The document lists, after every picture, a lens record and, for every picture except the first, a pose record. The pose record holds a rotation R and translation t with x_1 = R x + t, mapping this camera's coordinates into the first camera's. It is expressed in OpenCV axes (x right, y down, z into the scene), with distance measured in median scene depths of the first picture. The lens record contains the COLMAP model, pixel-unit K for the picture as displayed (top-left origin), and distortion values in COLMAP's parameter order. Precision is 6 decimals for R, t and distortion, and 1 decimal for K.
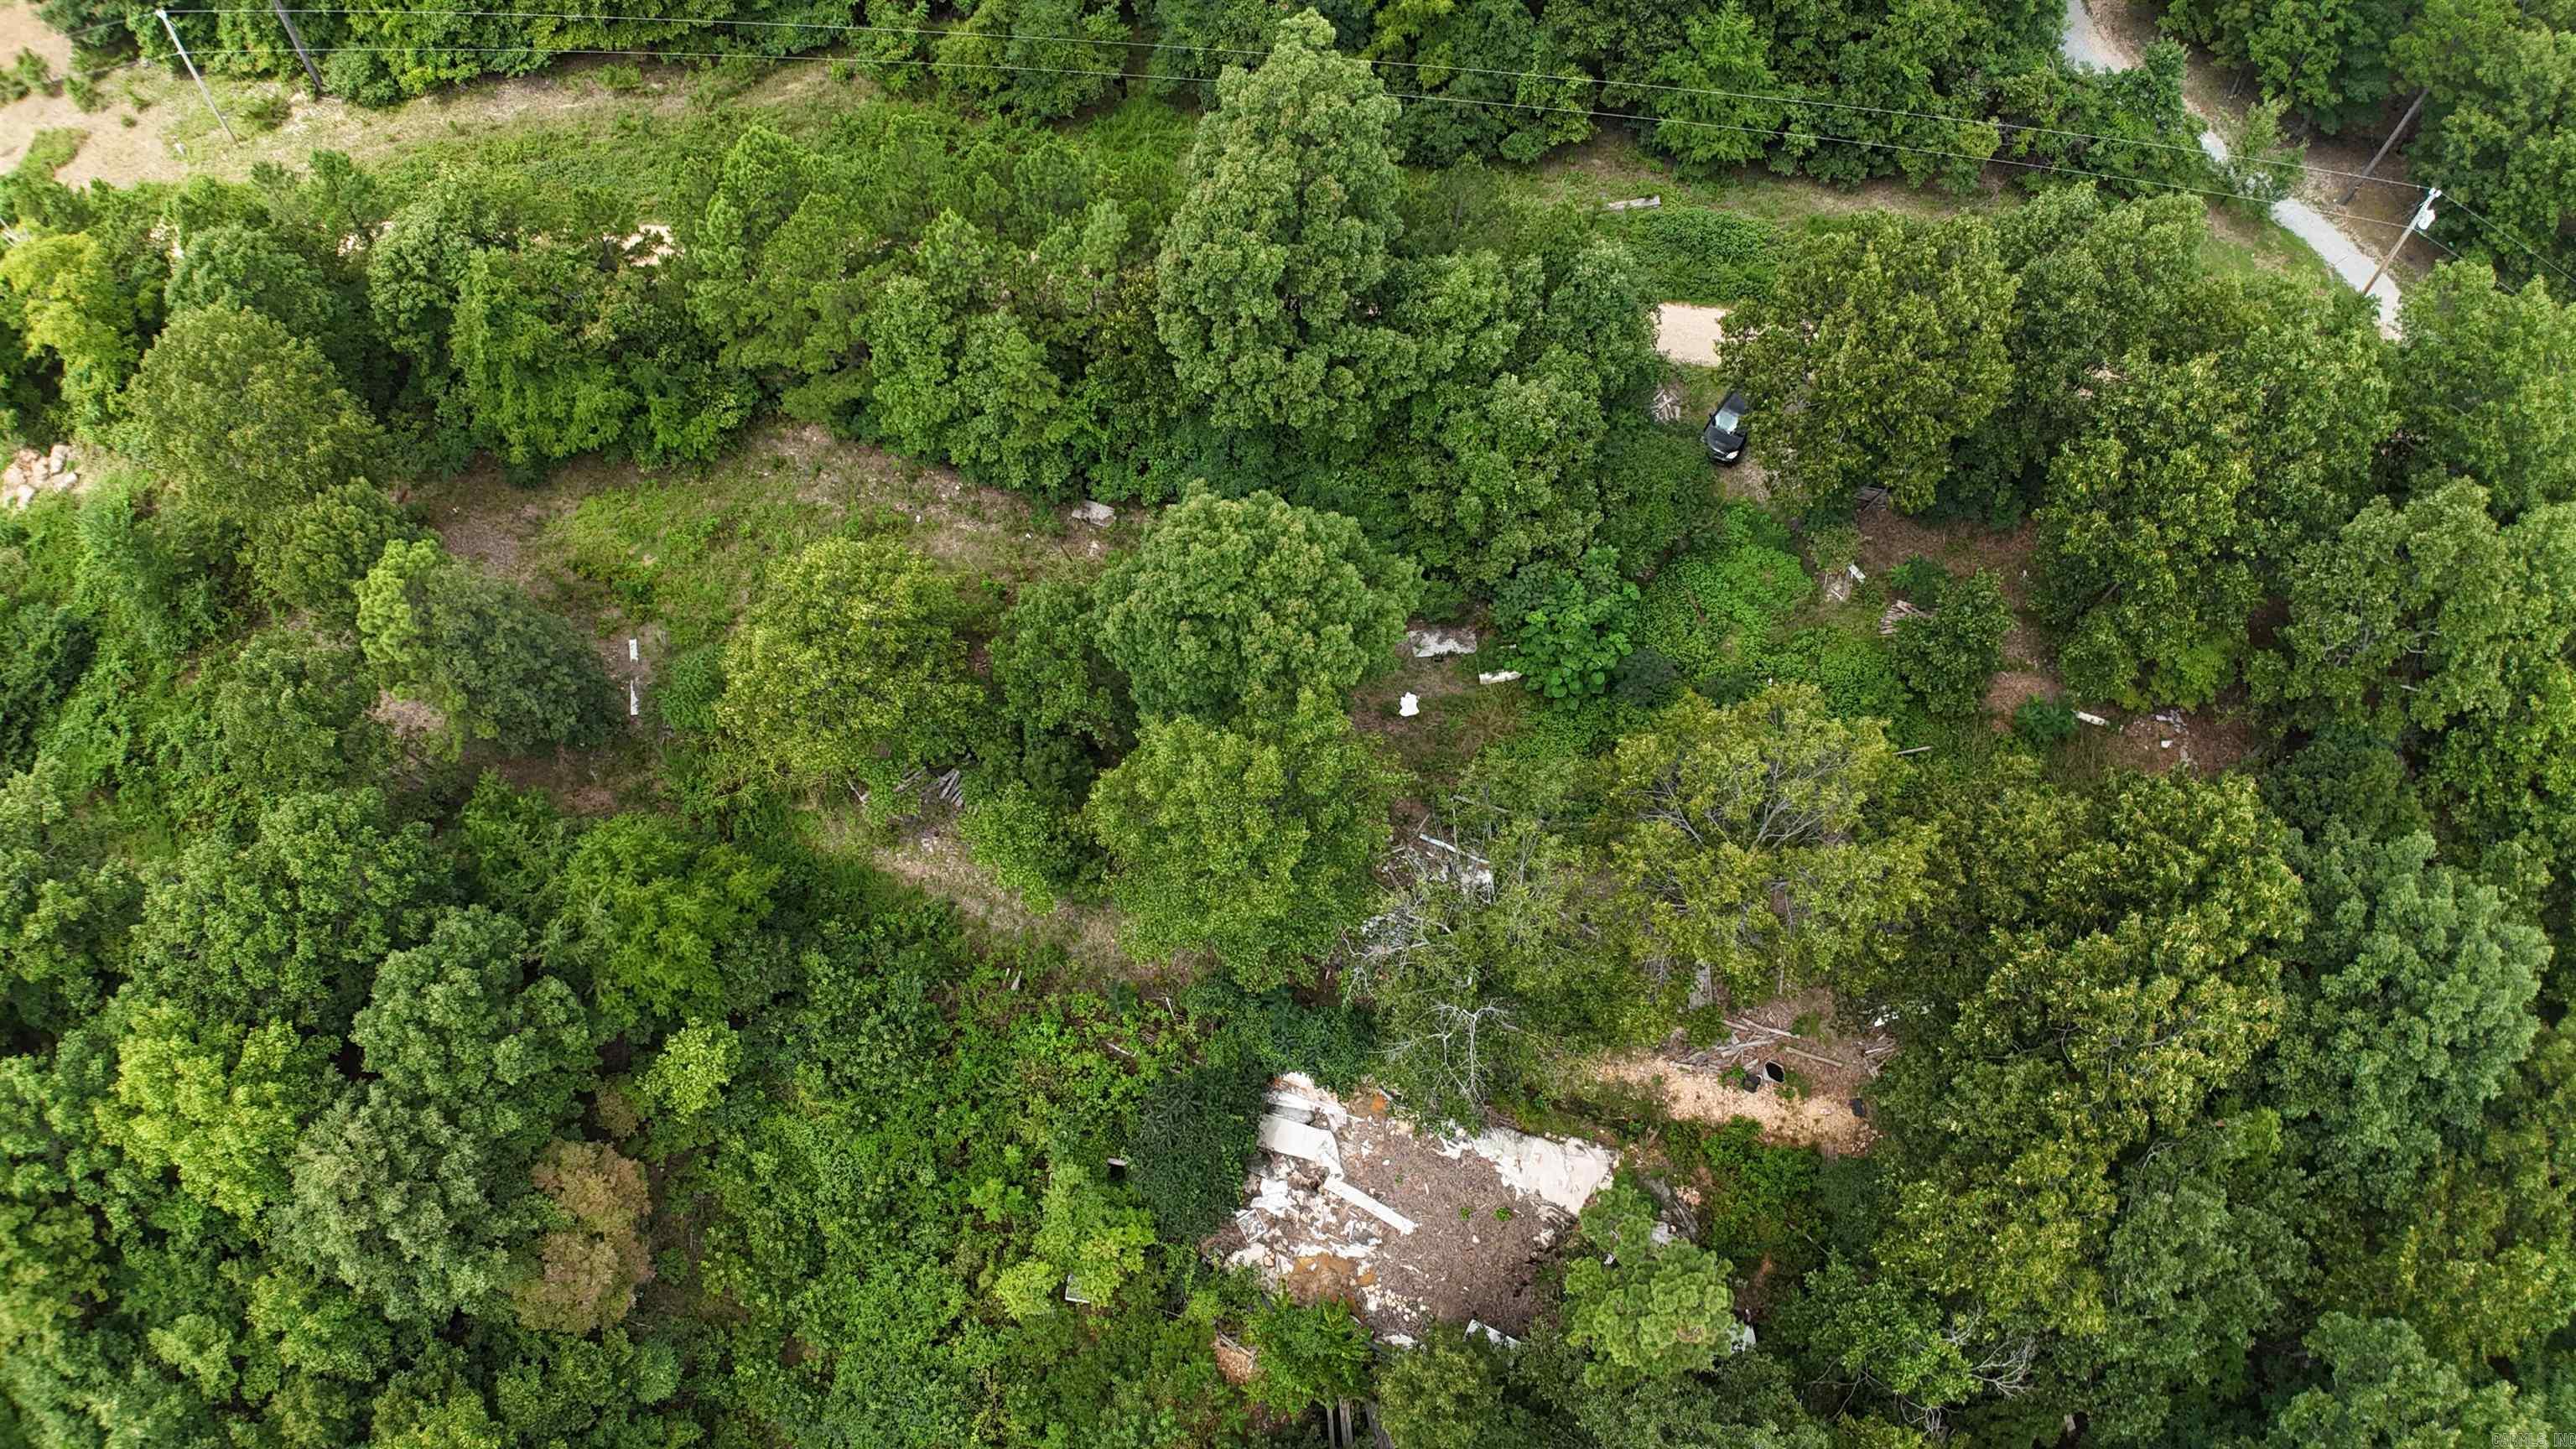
lens RADIAL K [[1506.9, 0, 1291.9], [0, 1506.9, 726.1], [0, 0, 1]] dist [-0.132488, 0.001617]
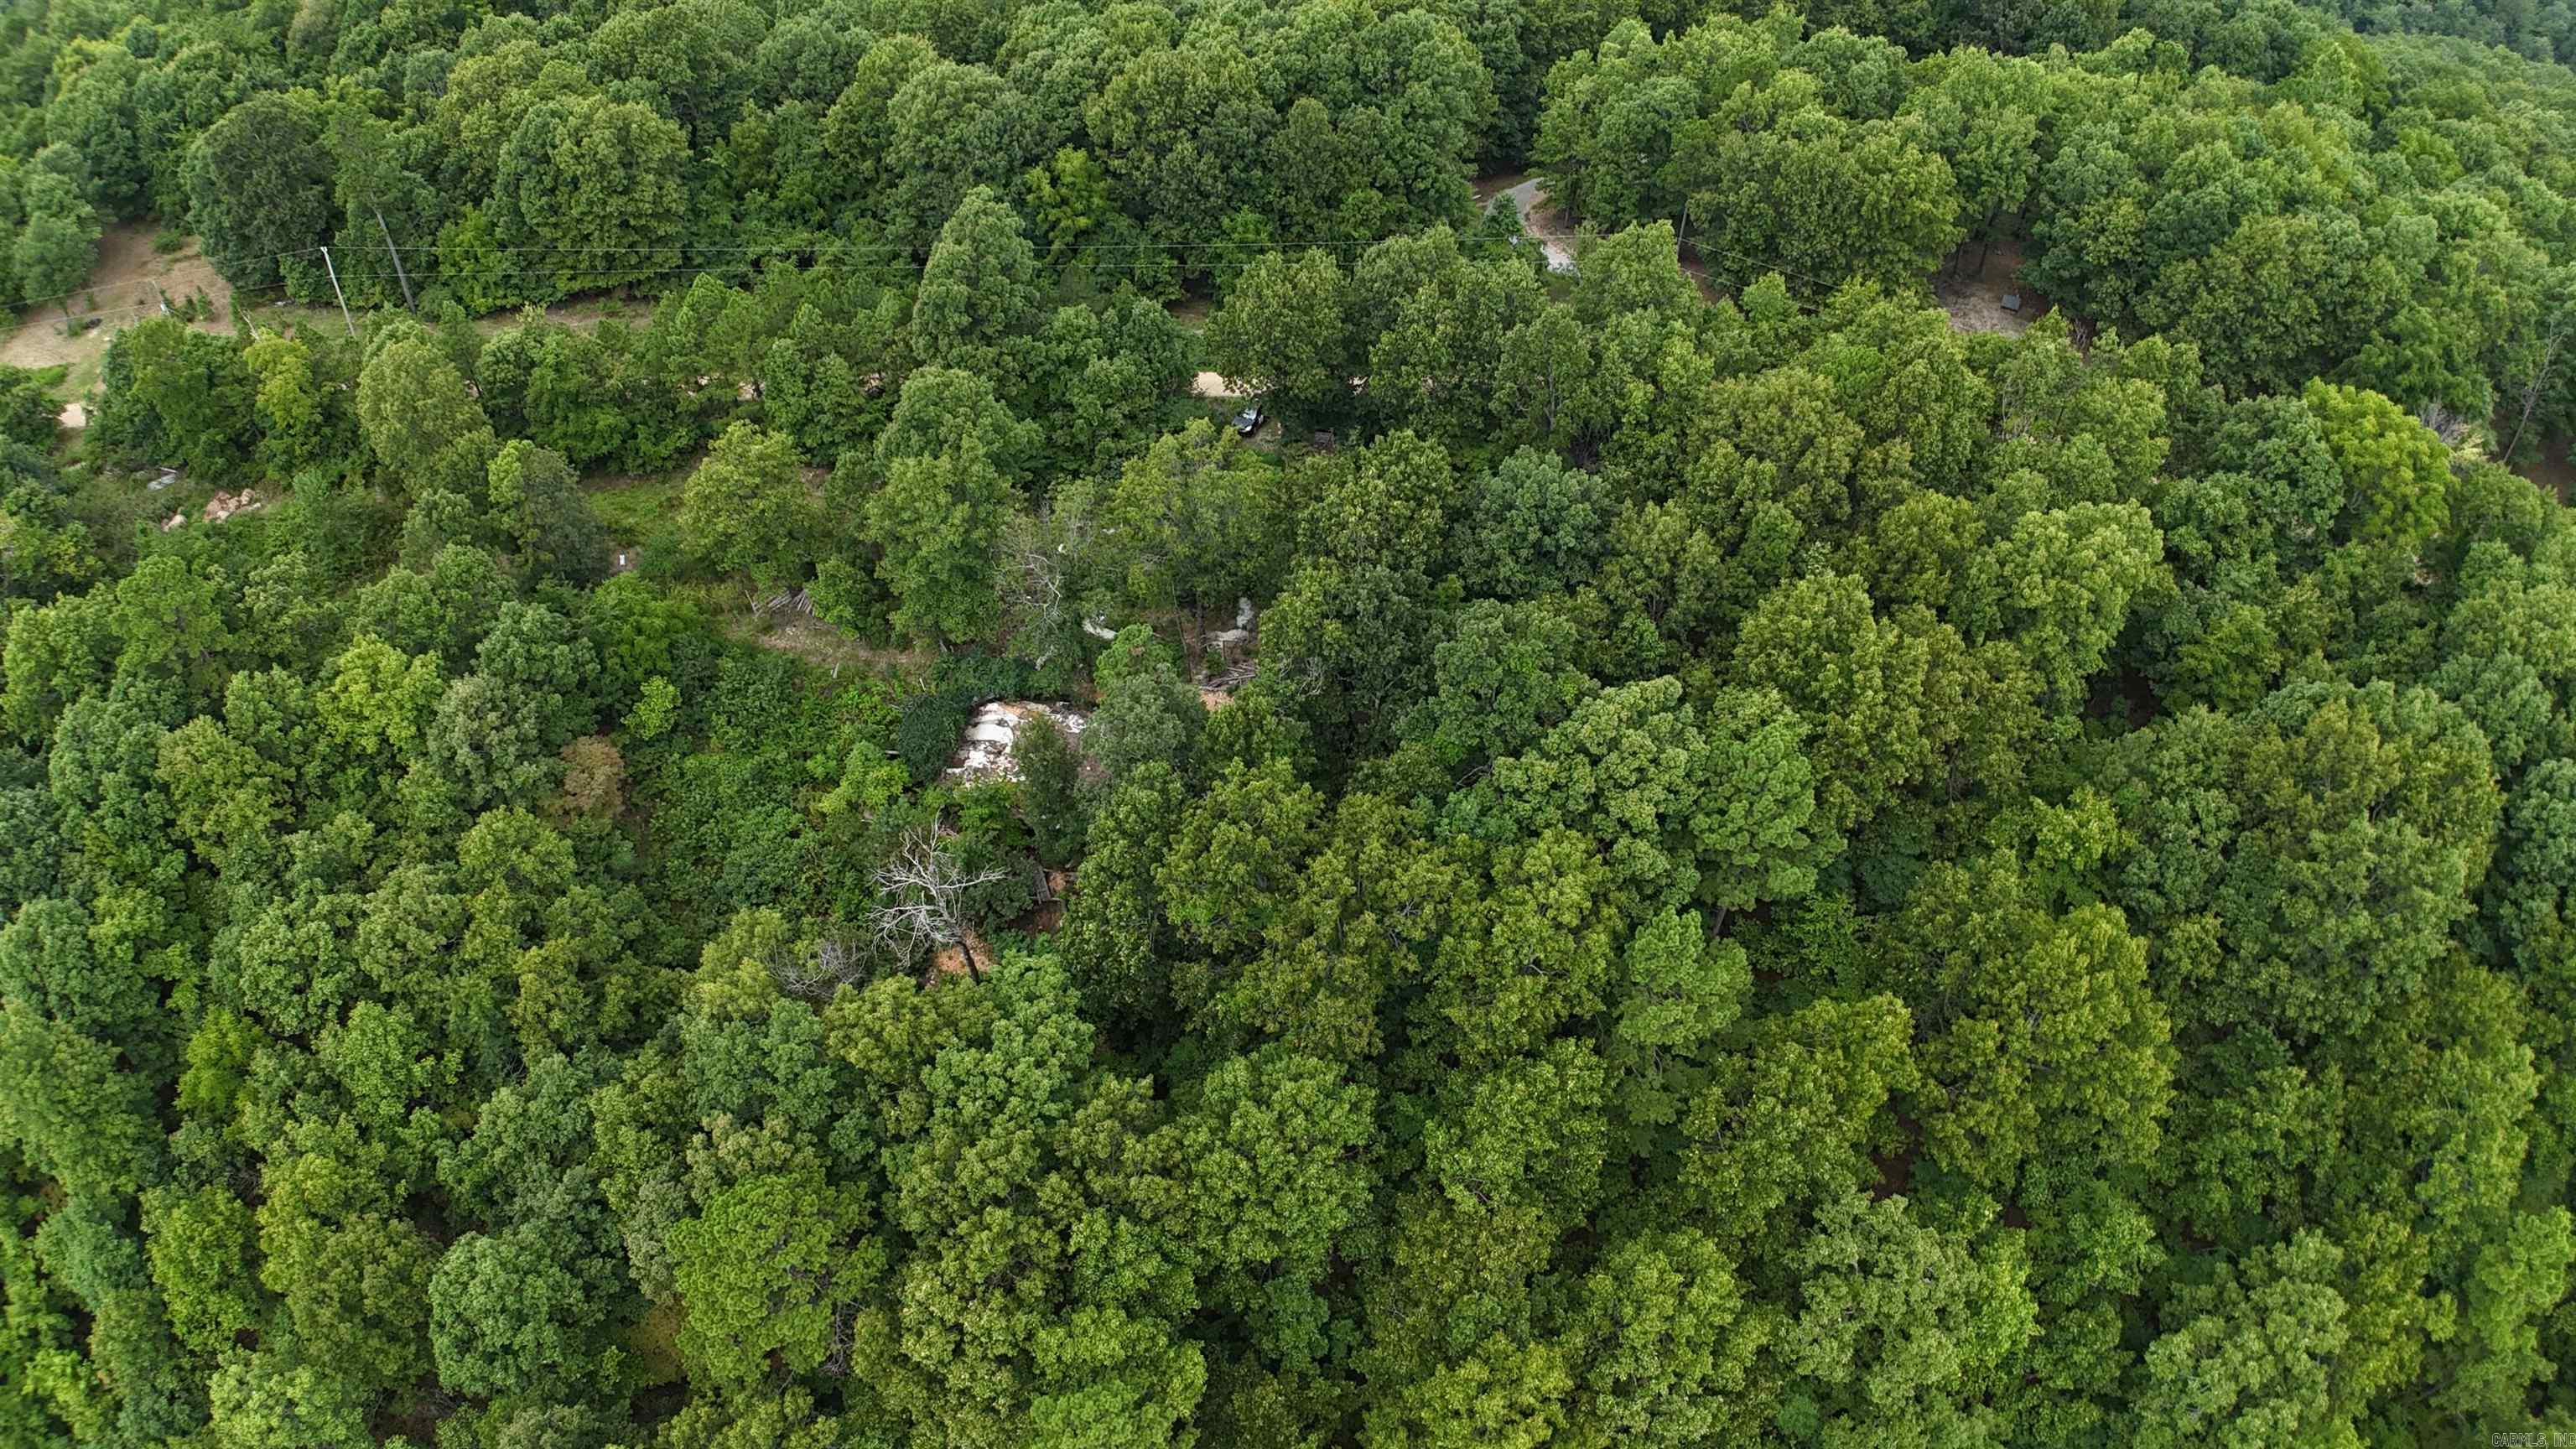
lens RADIAL K [[1506.9, 0, 1291.2], [0, 1506.9, 725.6], [0, 0, 1]] dist [-0.132488, 0.001617]
pose [[0.995131, -0.065145, 0.073965, 0.225965], [0.083295, 0.957037, -0.277745, 0.782343], [-0.052694, 0.282553, 0.957803, -0.733397]]
